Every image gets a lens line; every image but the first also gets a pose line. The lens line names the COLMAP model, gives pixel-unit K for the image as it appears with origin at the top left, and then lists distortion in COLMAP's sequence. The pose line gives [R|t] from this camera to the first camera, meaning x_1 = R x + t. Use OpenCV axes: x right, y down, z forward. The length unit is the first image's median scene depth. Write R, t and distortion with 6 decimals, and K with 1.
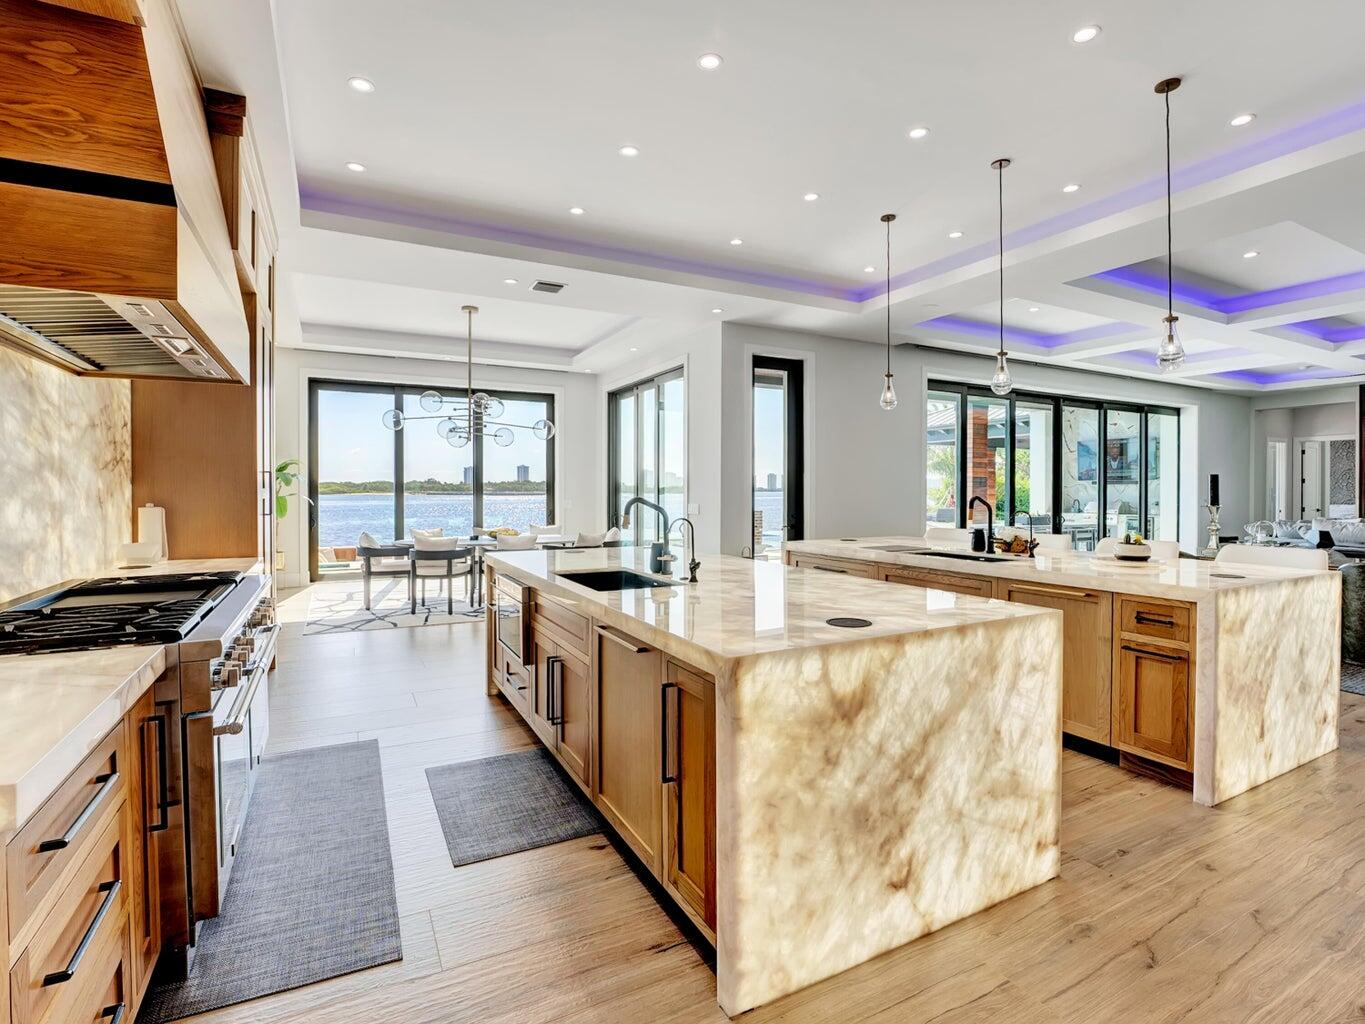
lens RADIAL K [[637.4, 0, 668.8], [0, 637.4, 497.5], [0, 0, 1]] dist [-0.025181, 0.003497]
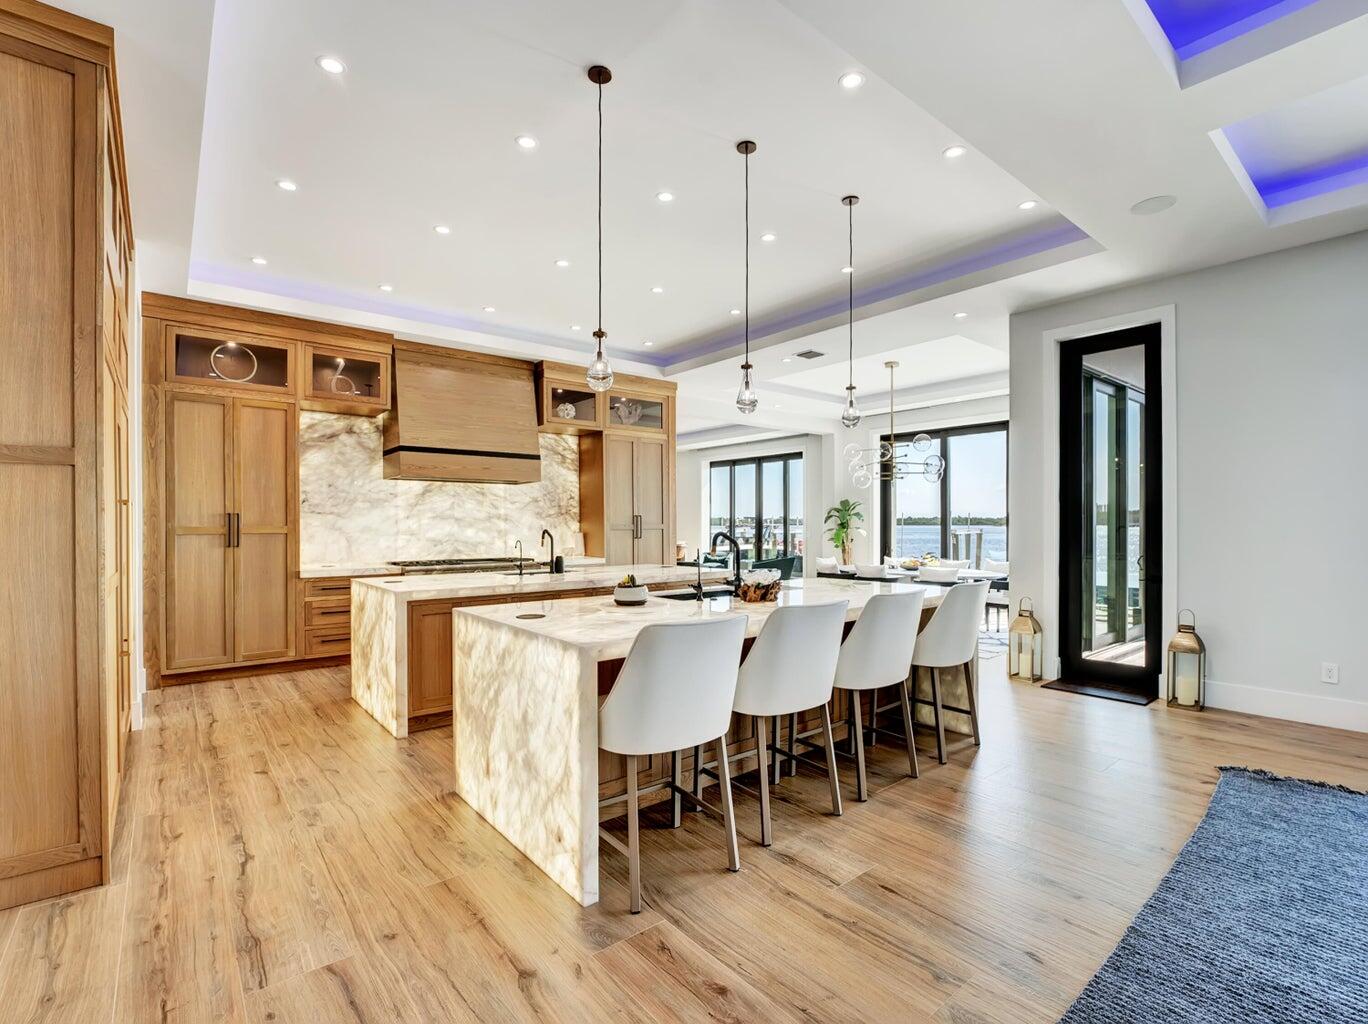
lens RADIAL K [[638.8, 0, 669.8], [0, 638.8, 522.1], [0, 0, 1]] dist [-0.025181, 0.003497]
pose [[0.212933, -0.004110, -0.977058, 0.948639], [-0.008367, 0.999947, -0.006030, -0.007246], [0.977031, 0.009459, 0.212888, 0.502099]]
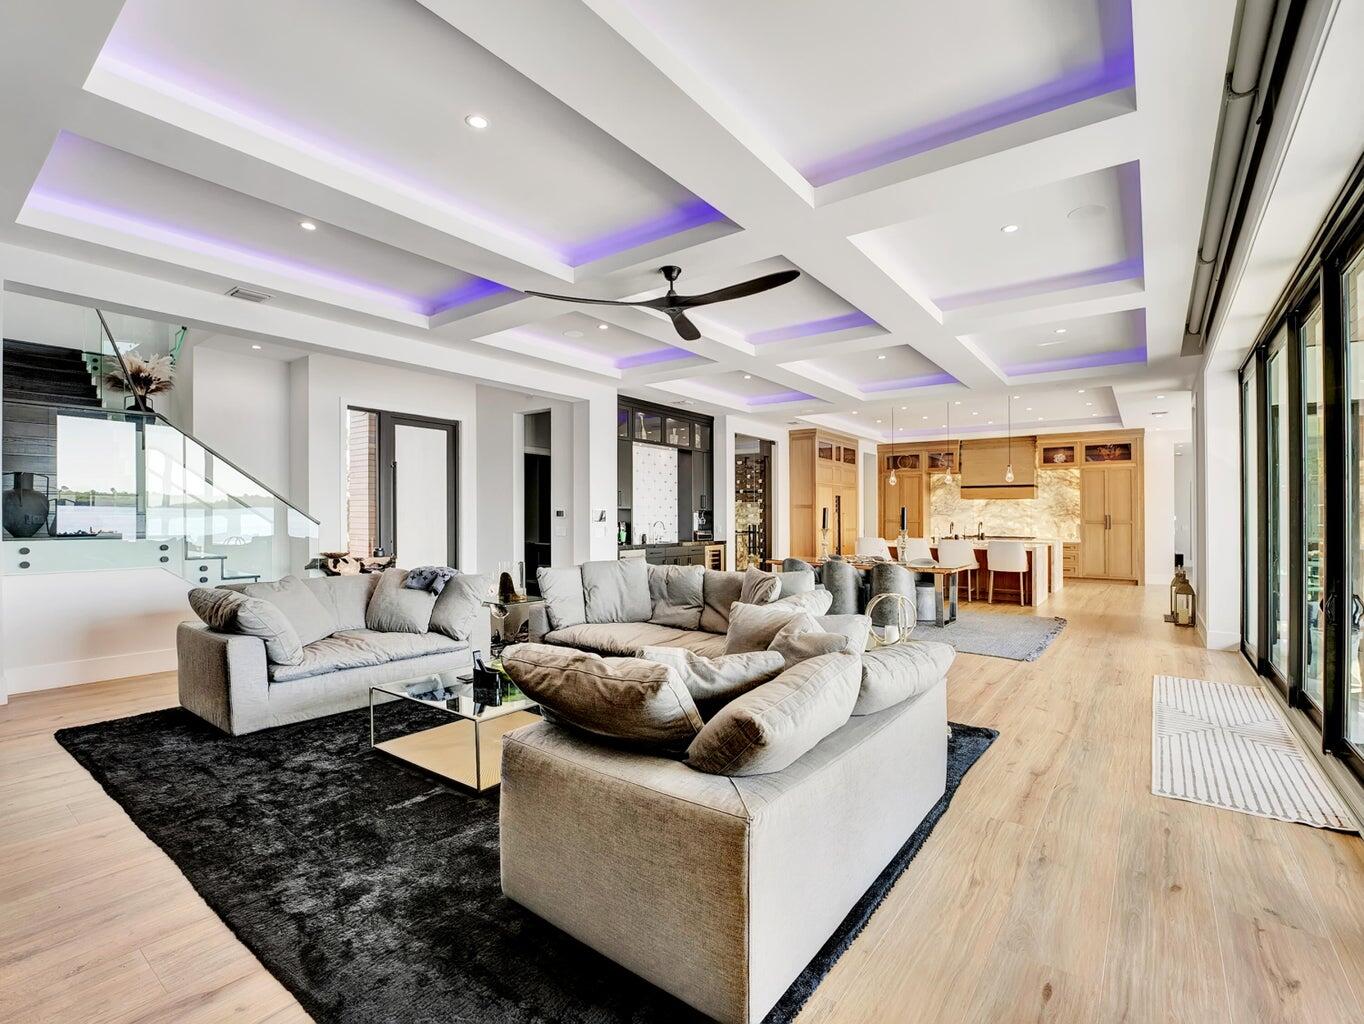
lens RADIAL K [[634.1, 0, 685.7], [0, 634.1, 499.9], [0, 0, 1]] dist [0.004036, 0.000170]
pose [[-0.902260, -0.020101, -0.430725, 1.968790], [-0.013437, 0.999738, -0.018509, -0.022652], [0.430984, -0.010912, -0.902294, 2.231420]]
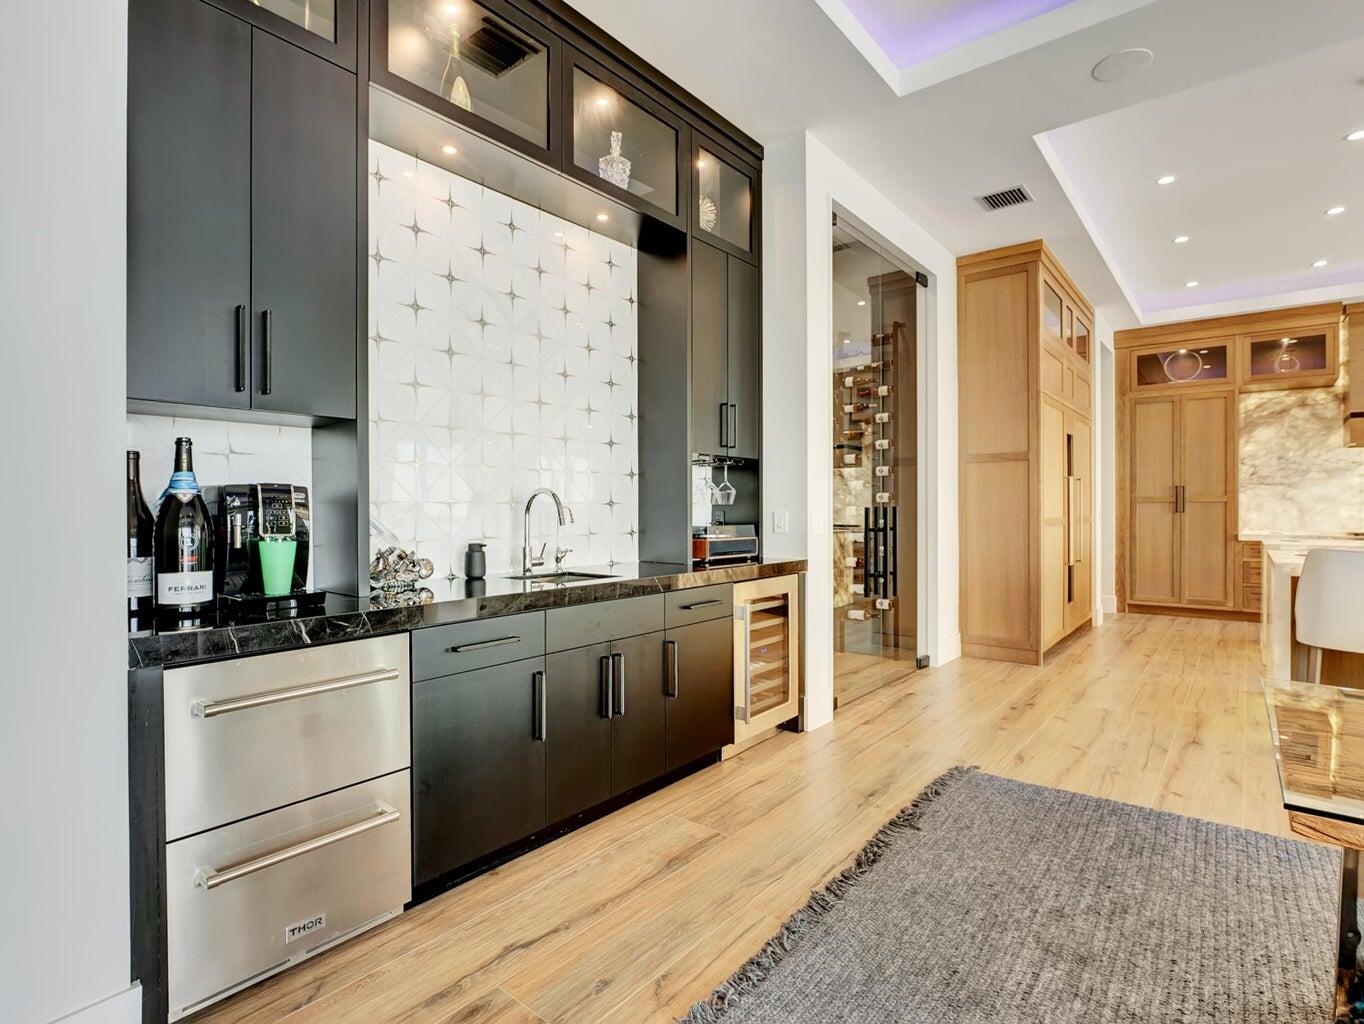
lens RADIAL K [[697.1, 0, 712.0], [0, 697.1, 508.2], [0, 0, 1]] dist [-0.003290, 0.001863]
pose [[-0.899321, -0.001984, -0.437285, 1.282638], [-0.005313, 0.999965, 0.006391, 0.019261], [0.437257, 0.008070, -0.899300, 0.887489]]
